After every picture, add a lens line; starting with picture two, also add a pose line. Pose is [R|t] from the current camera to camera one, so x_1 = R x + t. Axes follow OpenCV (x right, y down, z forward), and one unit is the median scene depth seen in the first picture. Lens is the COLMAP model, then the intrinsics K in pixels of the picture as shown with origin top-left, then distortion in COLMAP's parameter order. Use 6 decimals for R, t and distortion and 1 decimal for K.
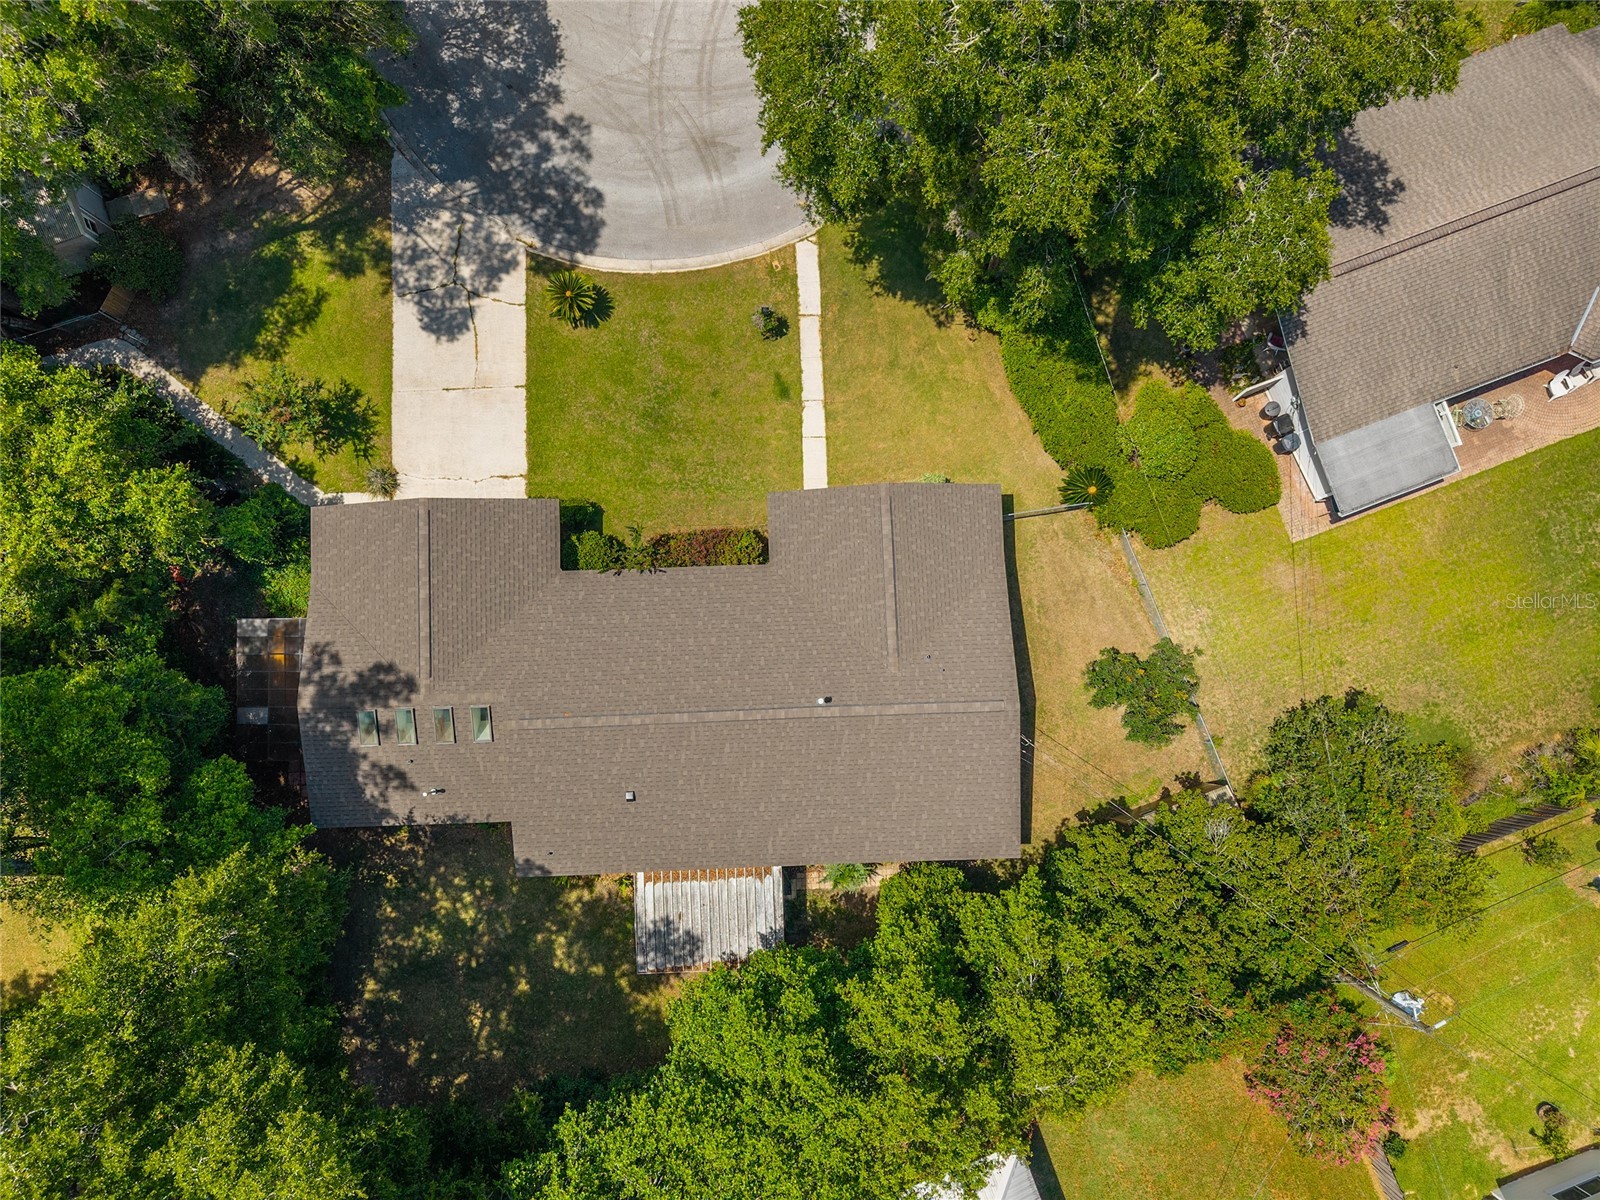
lens RADIAL K [[1115.4, 0, 800.0], [0, 1115.4, 600.0], [0, 0, 1]] dist [-0.004520, -0.002160]
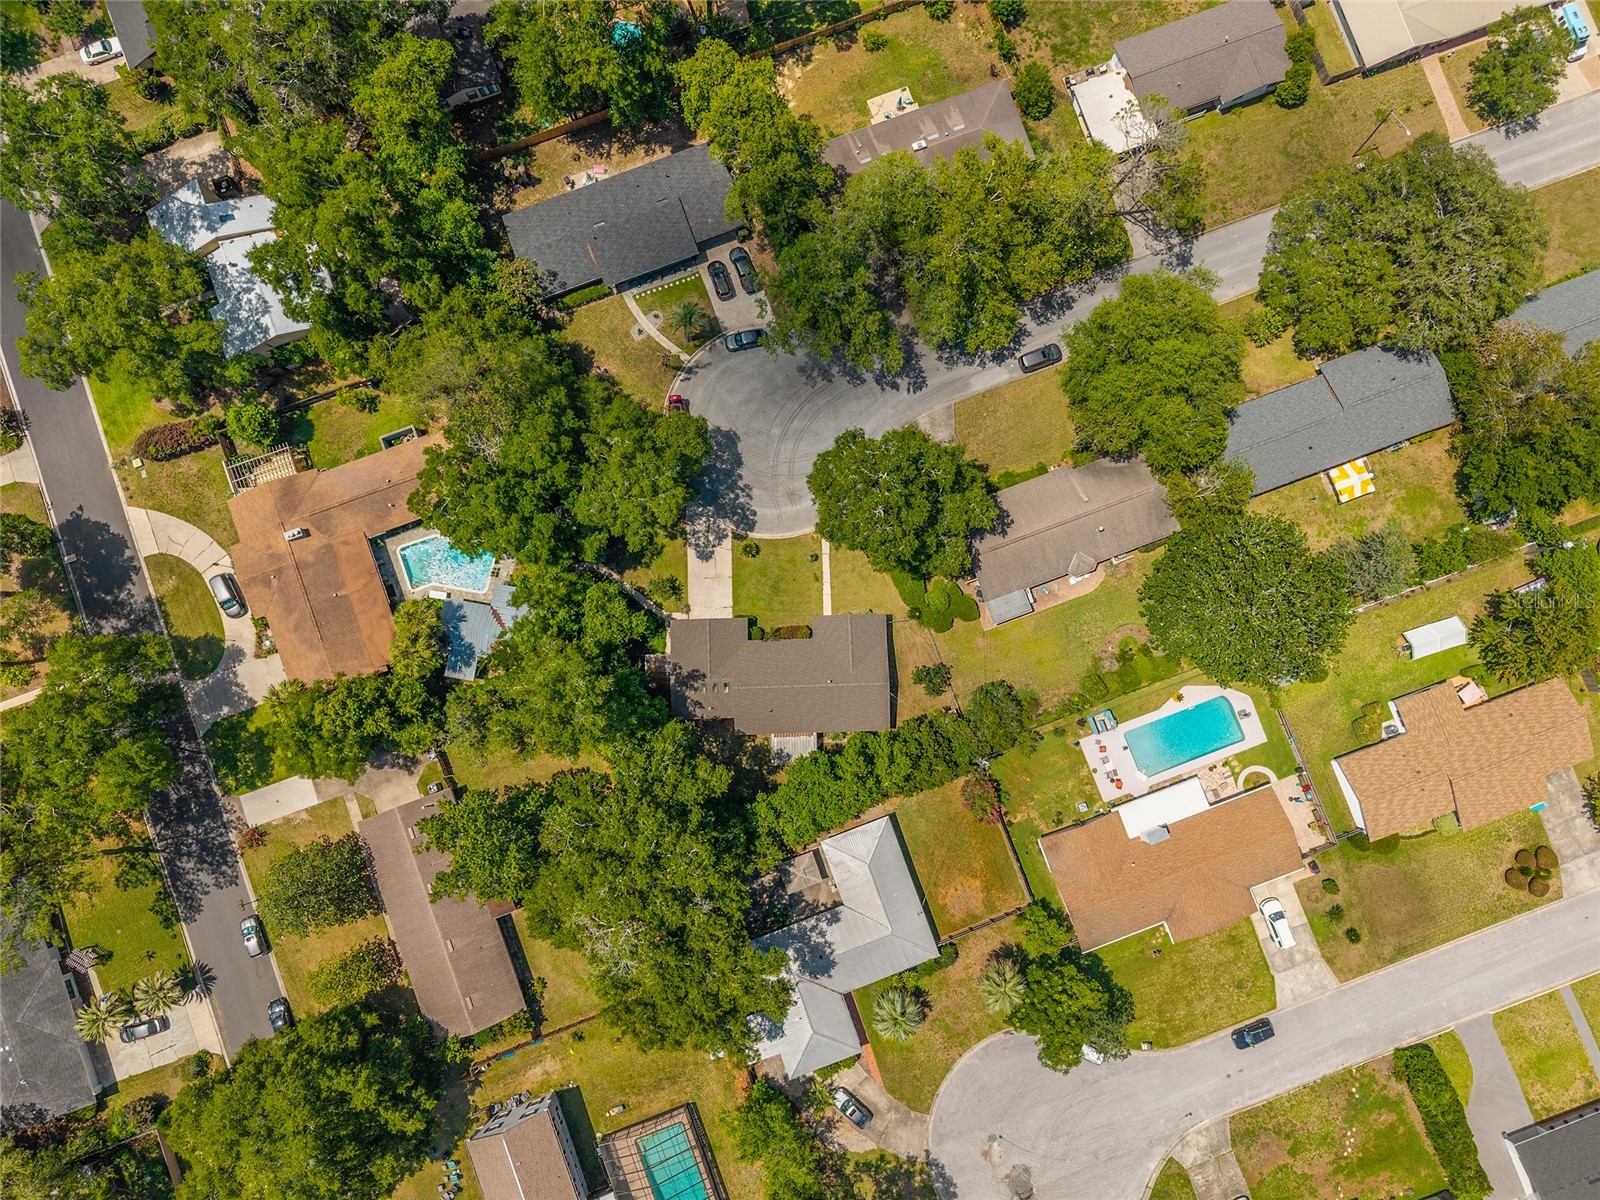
lens RADIAL K [[1115.4, 0, 800.0], [0, 1115.4, 600.0], [0, 0, 1]] dist [-0.004520, -0.002160]
pose [[0.999950, 0.007960, 0.005977, -0.078051], [-0.008000, 0.999945, 0.006755, -0.152056], [-0.005922, -0.006802, 0.999959, -2.020065]]
